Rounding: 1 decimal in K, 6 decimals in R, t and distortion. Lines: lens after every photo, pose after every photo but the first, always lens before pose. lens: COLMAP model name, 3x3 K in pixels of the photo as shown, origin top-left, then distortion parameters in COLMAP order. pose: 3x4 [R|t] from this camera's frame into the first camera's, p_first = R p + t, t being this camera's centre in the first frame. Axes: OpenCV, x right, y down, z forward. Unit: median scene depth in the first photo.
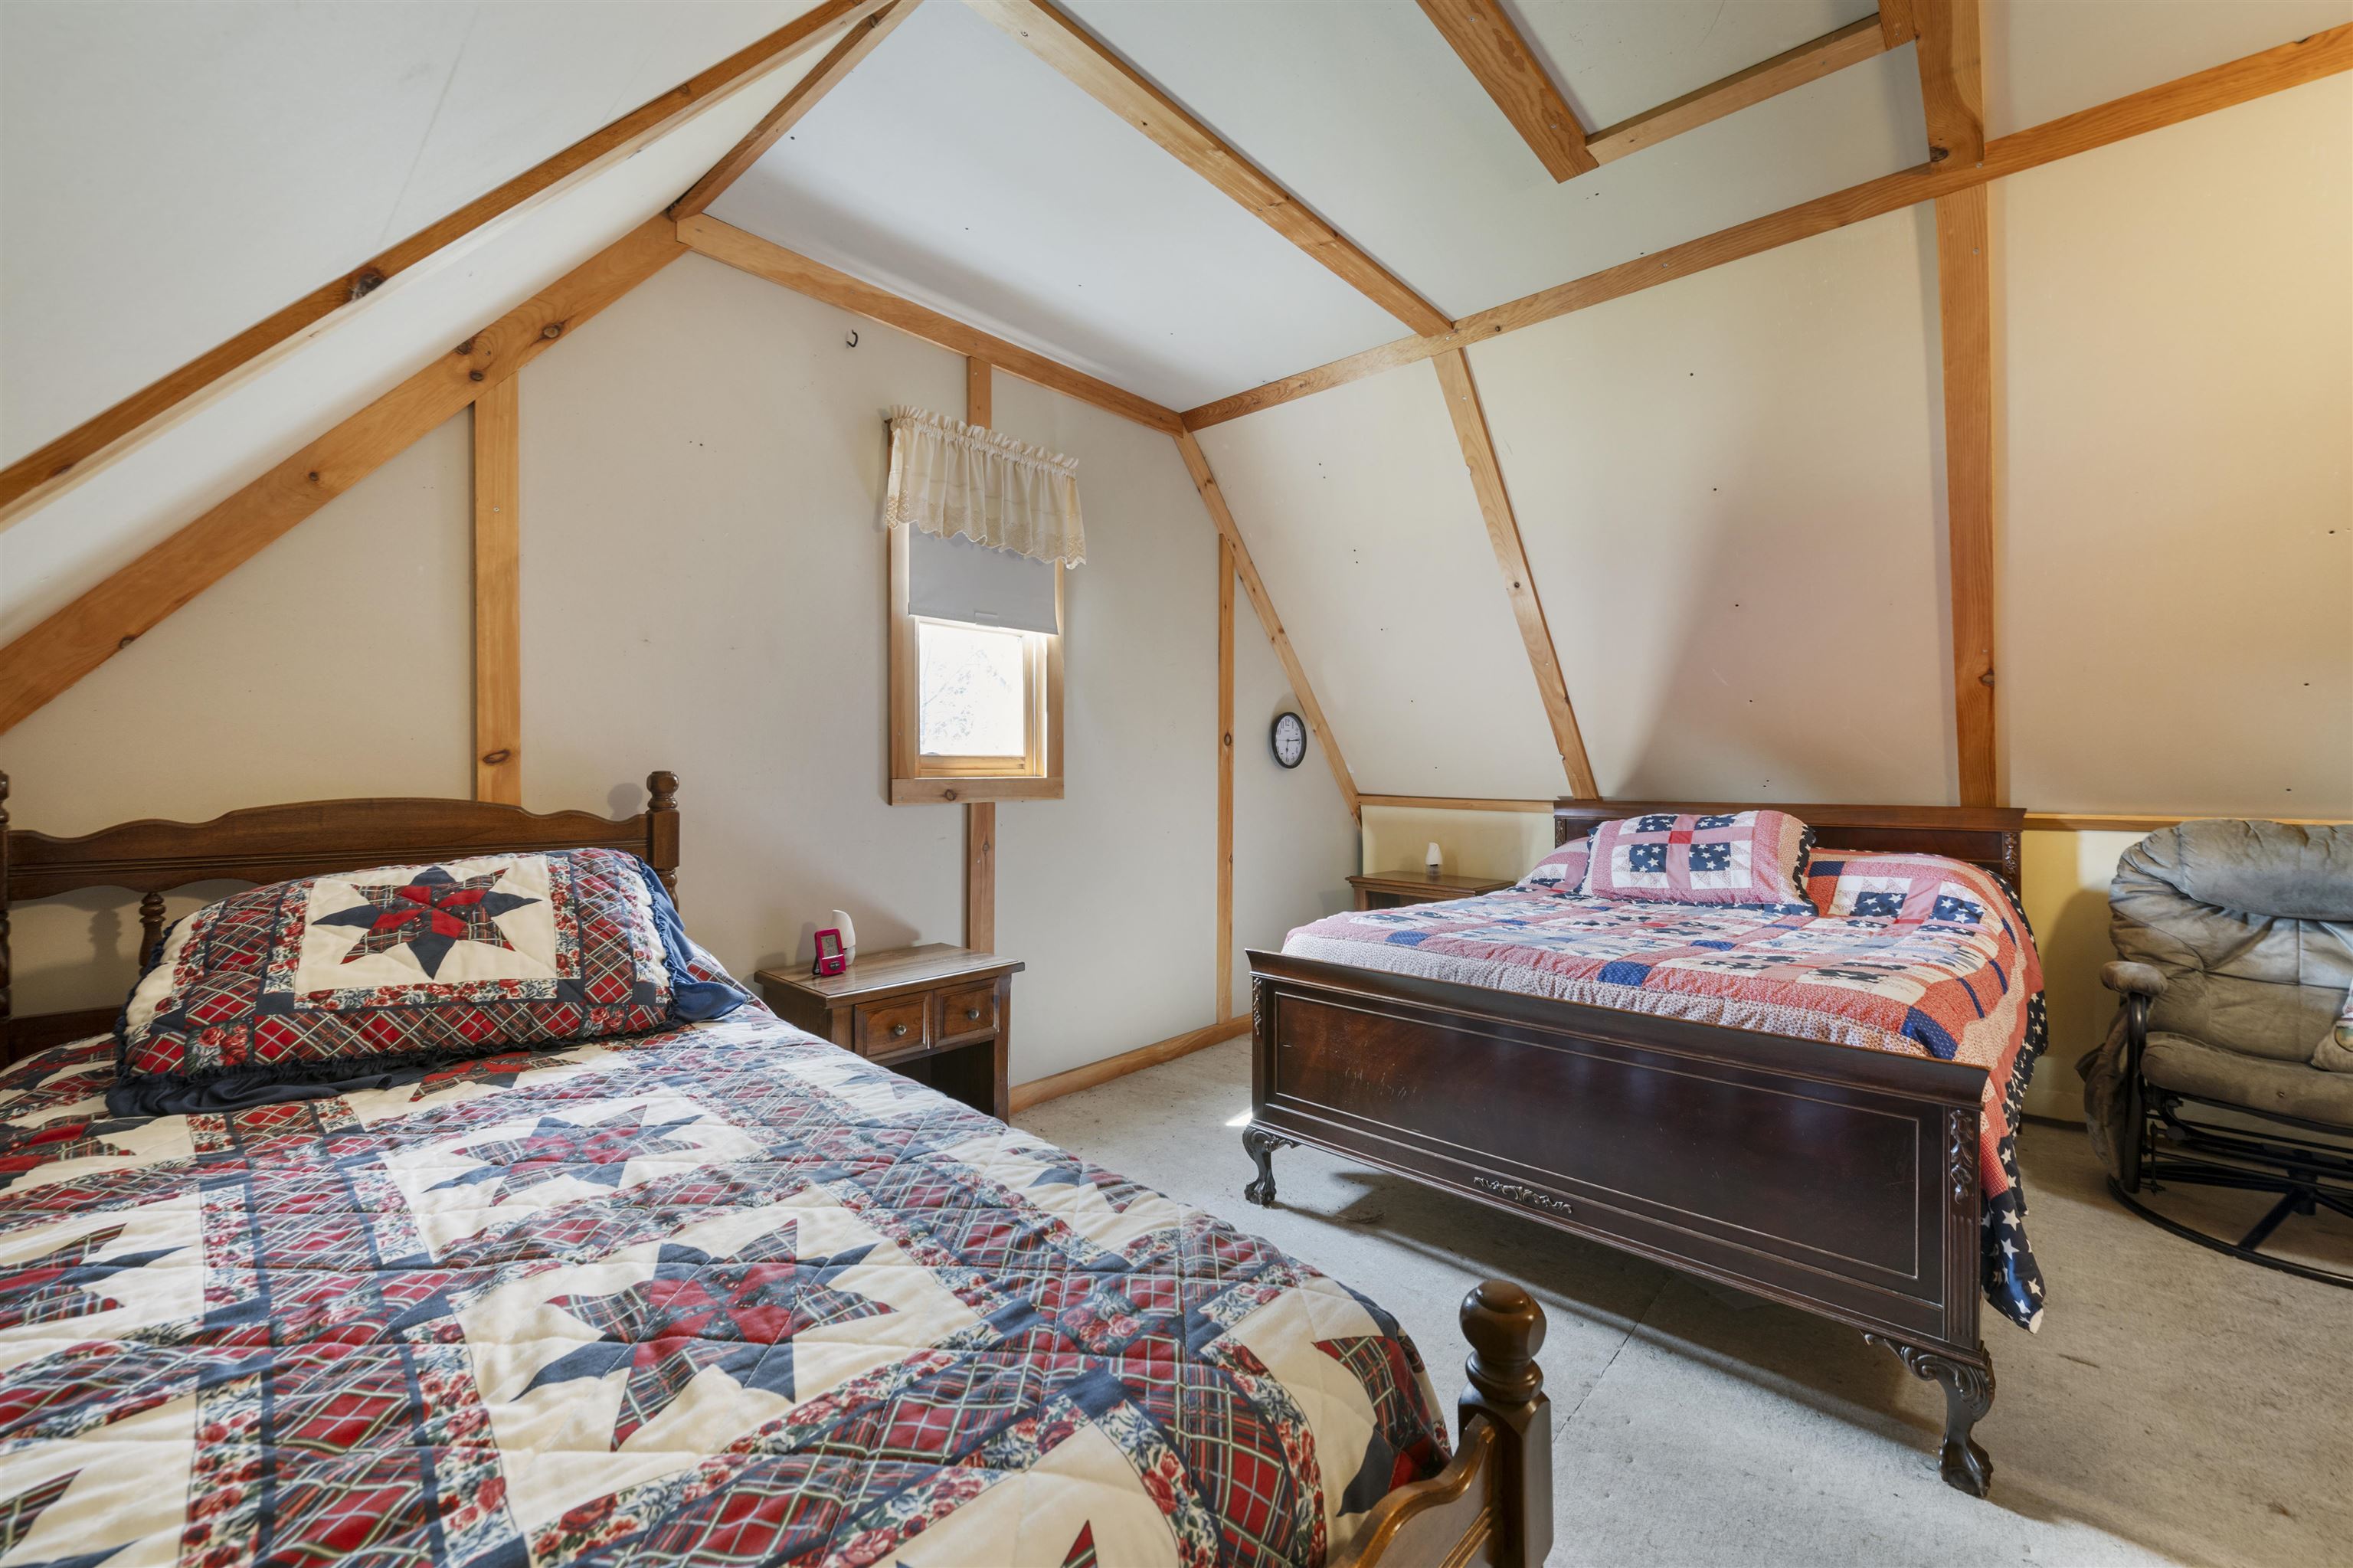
lens RADIAL K [[940.8, 0, 1170.0], [0, 940.8, 767.8], [0, 0, 1]] dist [-0.006090, -0.000289]
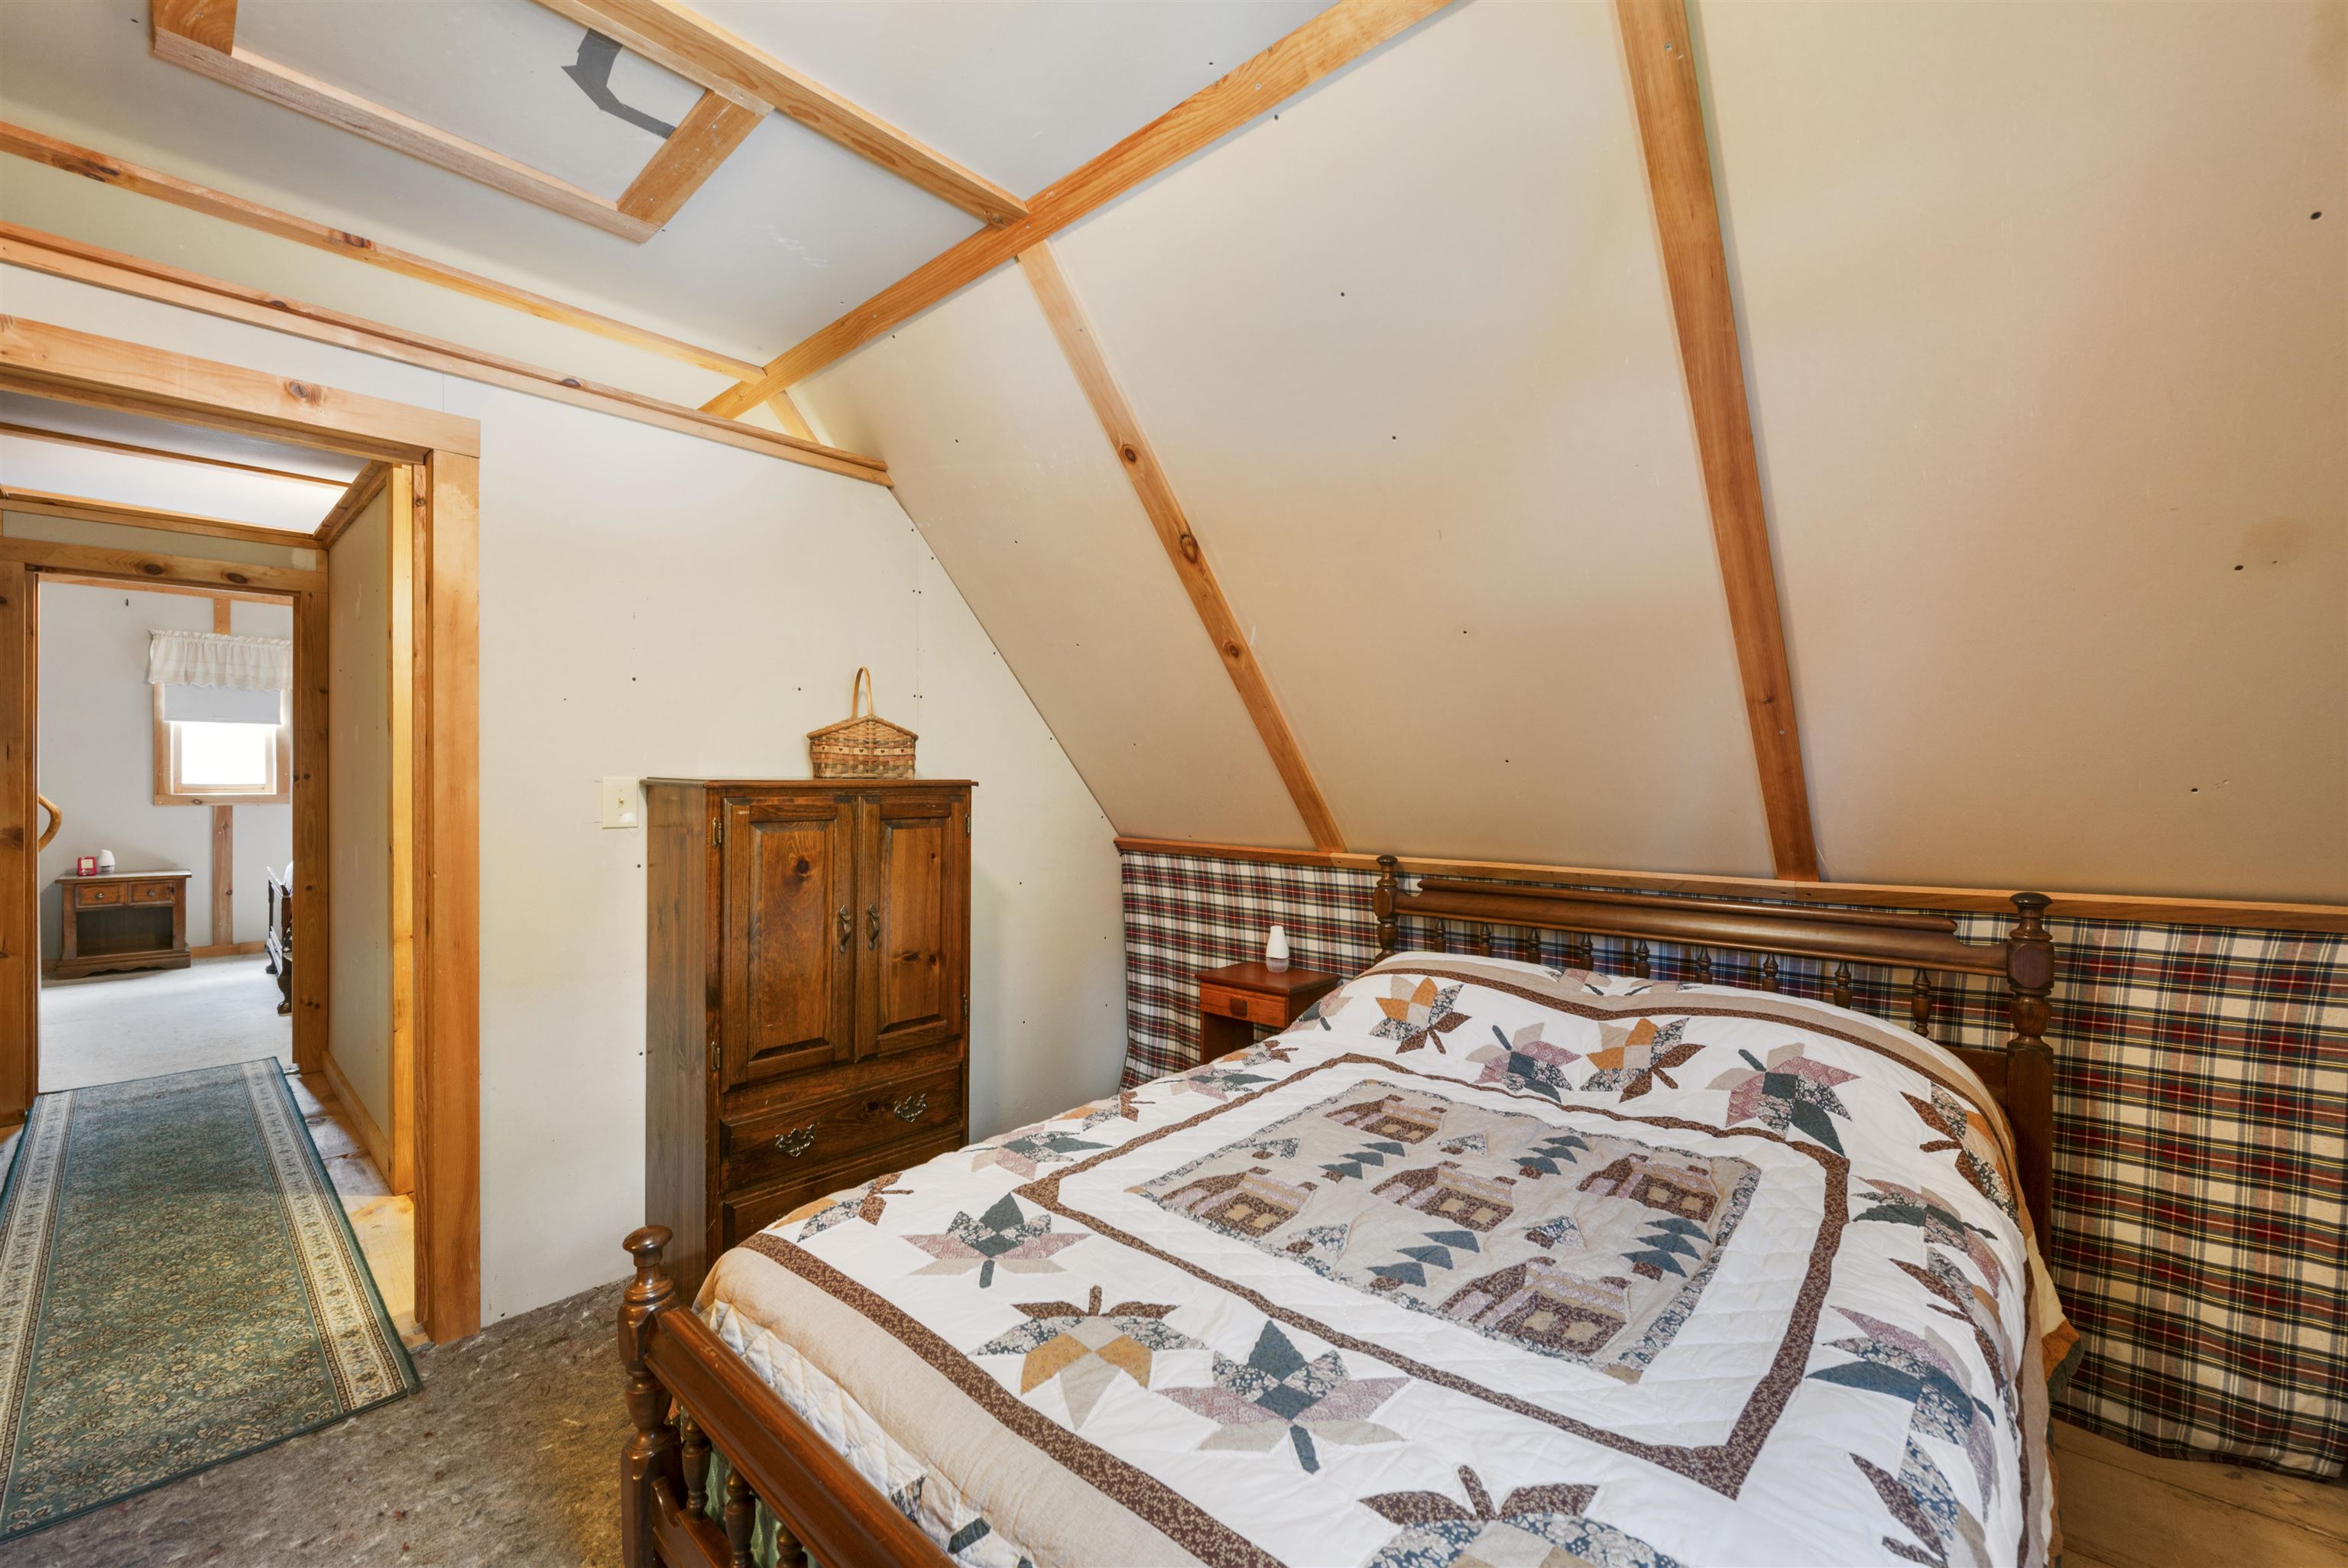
lens RADIAL K [[945.2, 0, 1170.2], [0, 945.2, 784.4], [0, 0, 1]] dist [-0.006564, -0.000890]
pose [[0.999926, -0.000977, 0.012122, 1.991867], [0.001026, 0.999991, -0.004019, -0.000965], [-0.012118, 0.004031, 0.999918, -1.196913]]
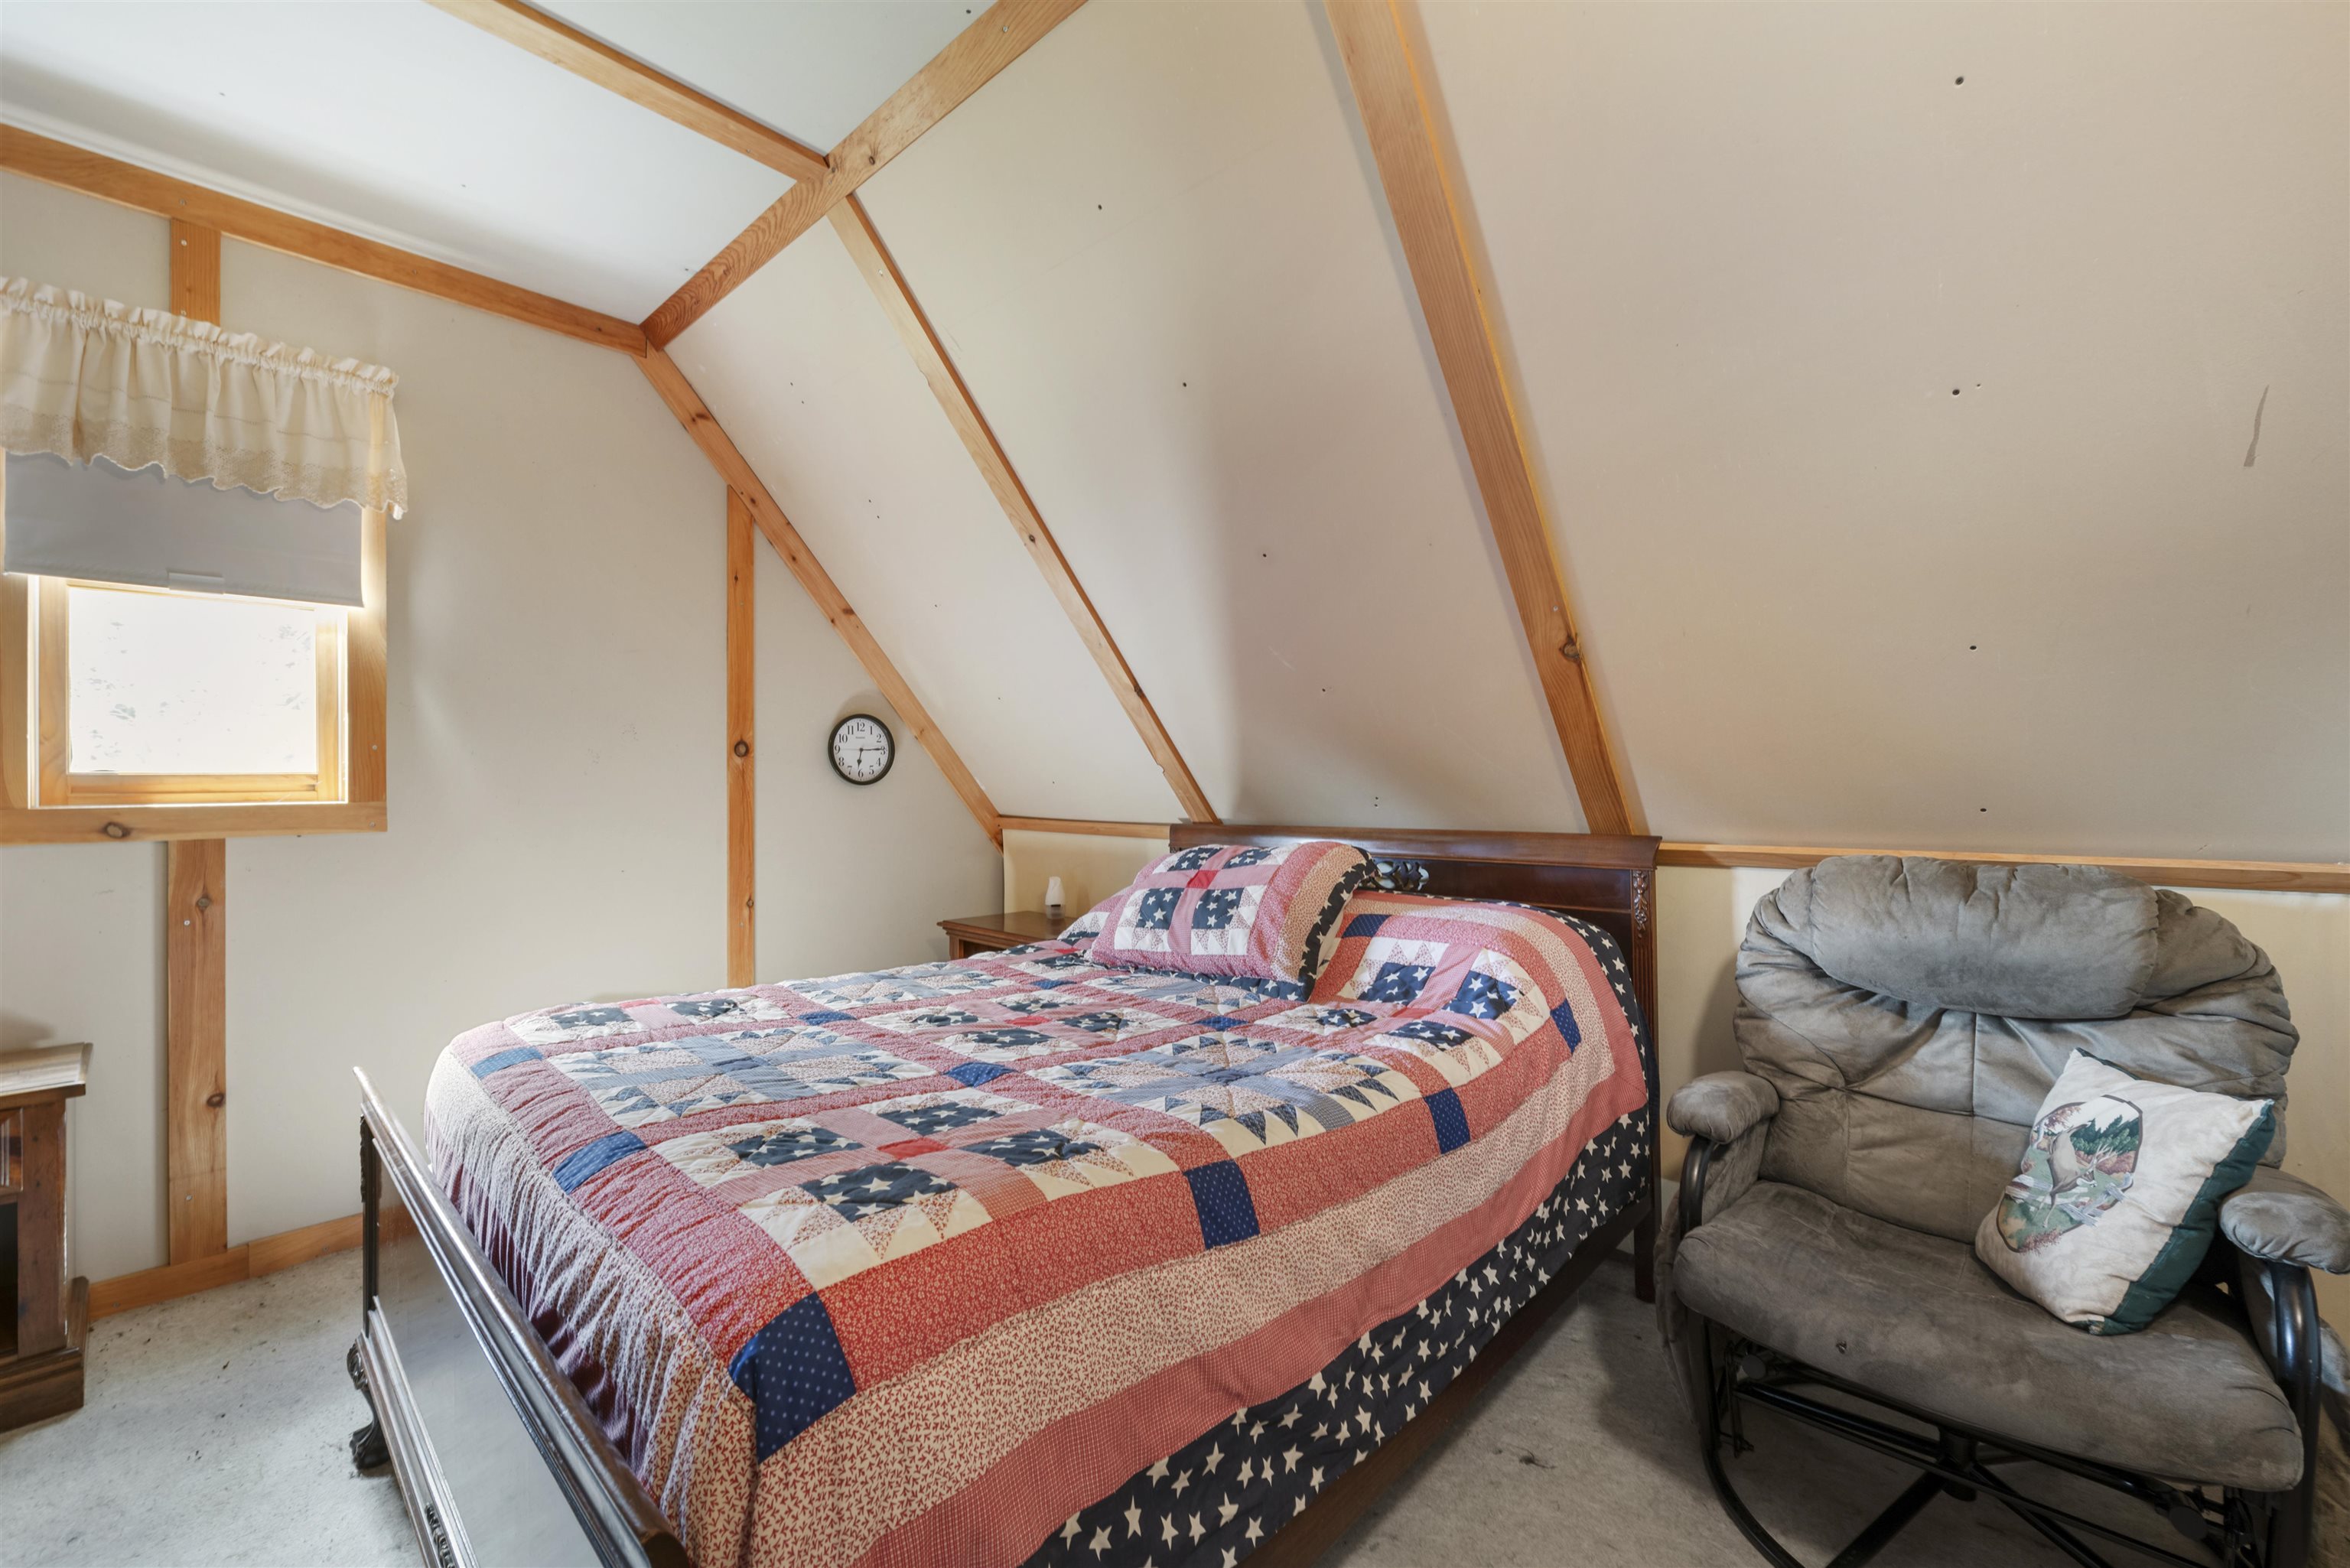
lens RADIAL K [[948.5, 0, 1160.2], [0, 948.5, 766.8], [0, 0, 1]] dist [-0.007677, -0.000050]
pose [[0.999962, -0.008331, 0.002395, 0.548729], [0.008361, 0.999881, -0.012928, -0.002948], [-0.002287, 0.012948, 0.999914, 0.293624]]
